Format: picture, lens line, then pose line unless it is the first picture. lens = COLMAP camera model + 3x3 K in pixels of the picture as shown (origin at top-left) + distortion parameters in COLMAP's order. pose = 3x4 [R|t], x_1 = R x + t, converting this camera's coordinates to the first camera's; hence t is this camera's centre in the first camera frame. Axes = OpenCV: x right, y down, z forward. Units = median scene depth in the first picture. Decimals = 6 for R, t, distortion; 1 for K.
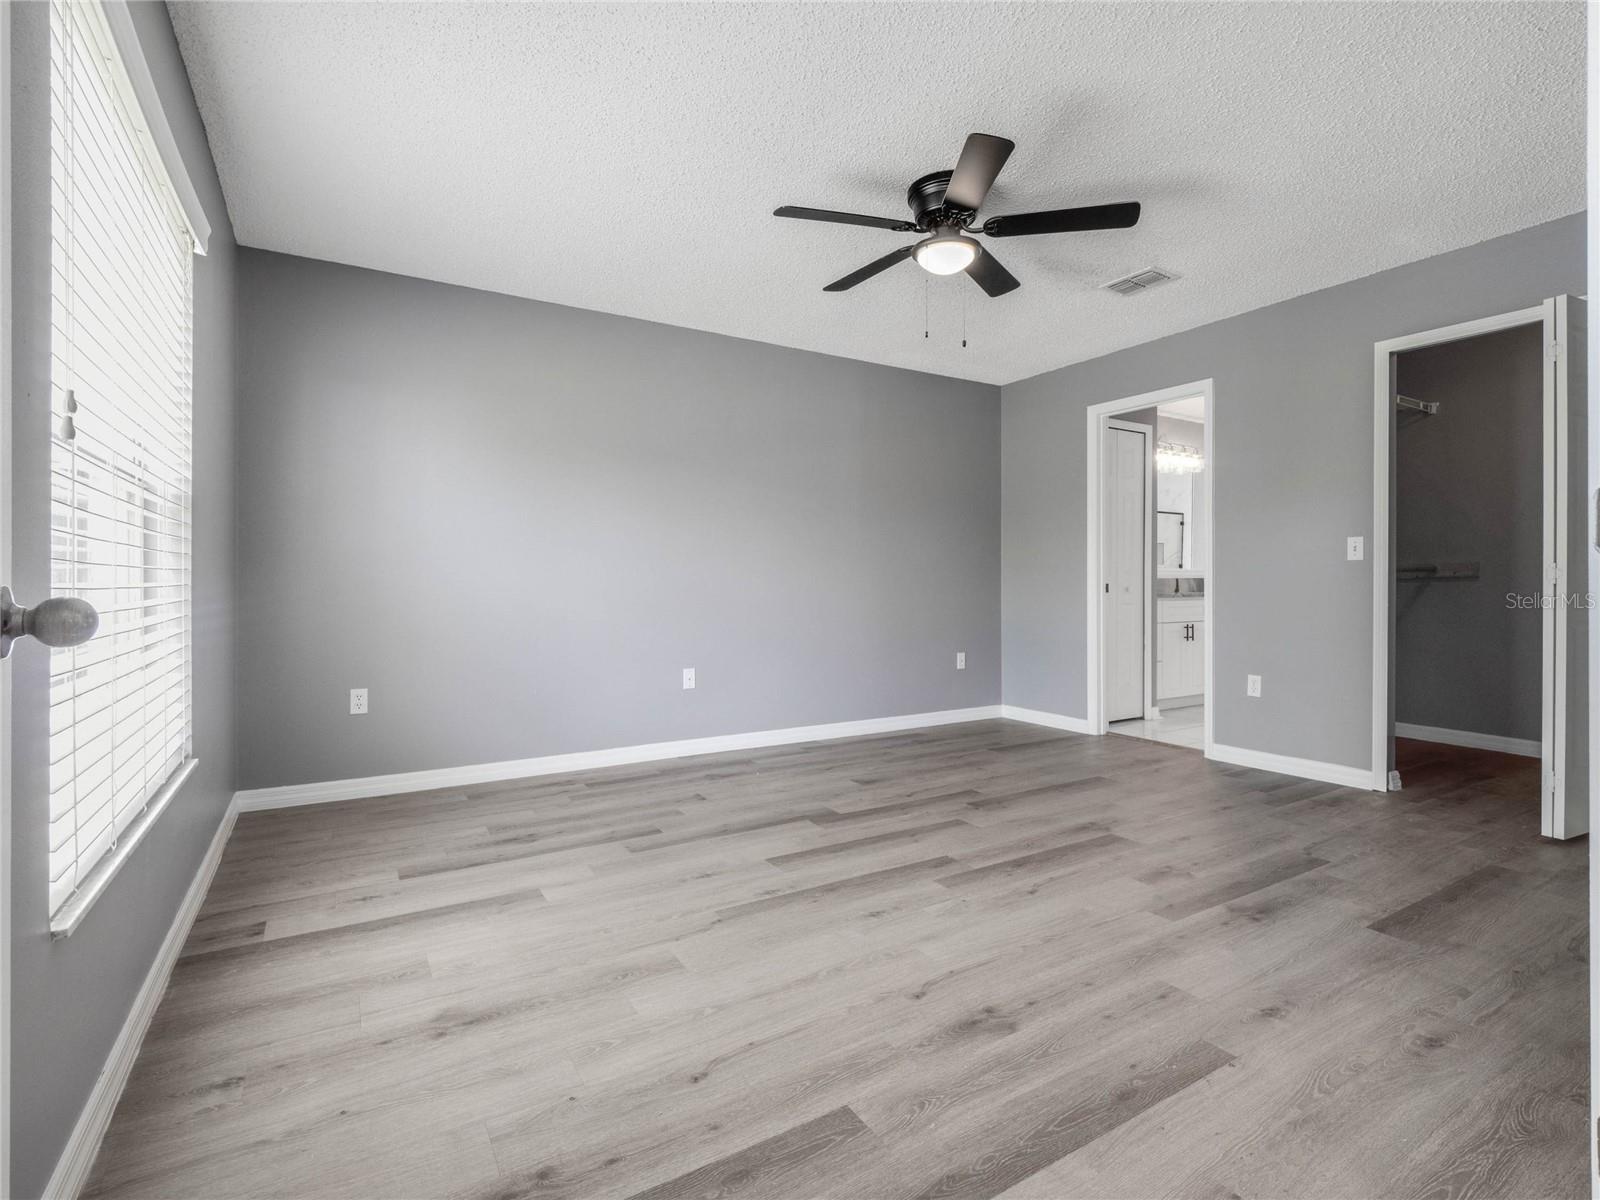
lens RADIAL K [[777.8, 0, 815.9], [0, 777.8, 588.4], [0, 0, 1]] dist [-0.004396, -0.001865]
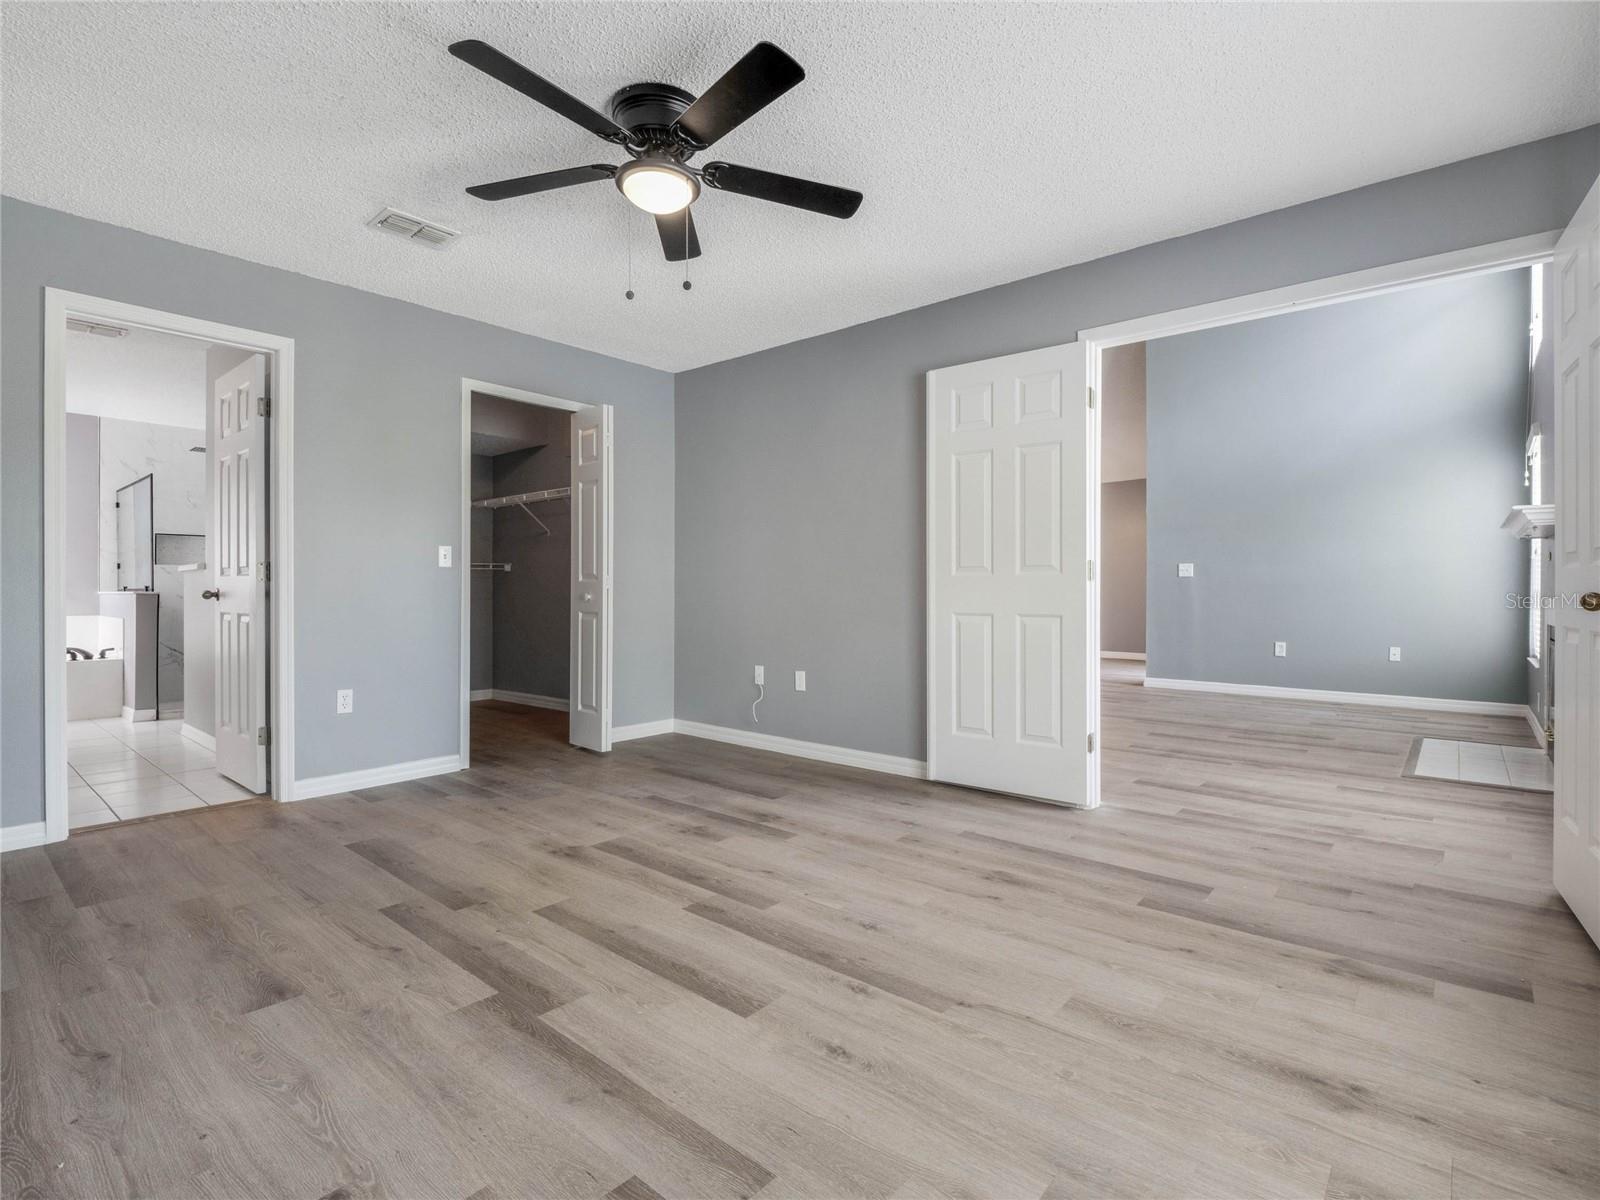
lens RADIAL K [[777.8, 0, 815.9], [0, 777.8, 588.4], [0, 0, 1]] dist [-0.004396, -0.001865]
pose [[-0.314605, -0.003385, 0.949217, -0.736139], [0.005091, 0.999973, 0.005254, -0.011212], [-0.949209, 0.006485, -0.314579, 1.213076]]
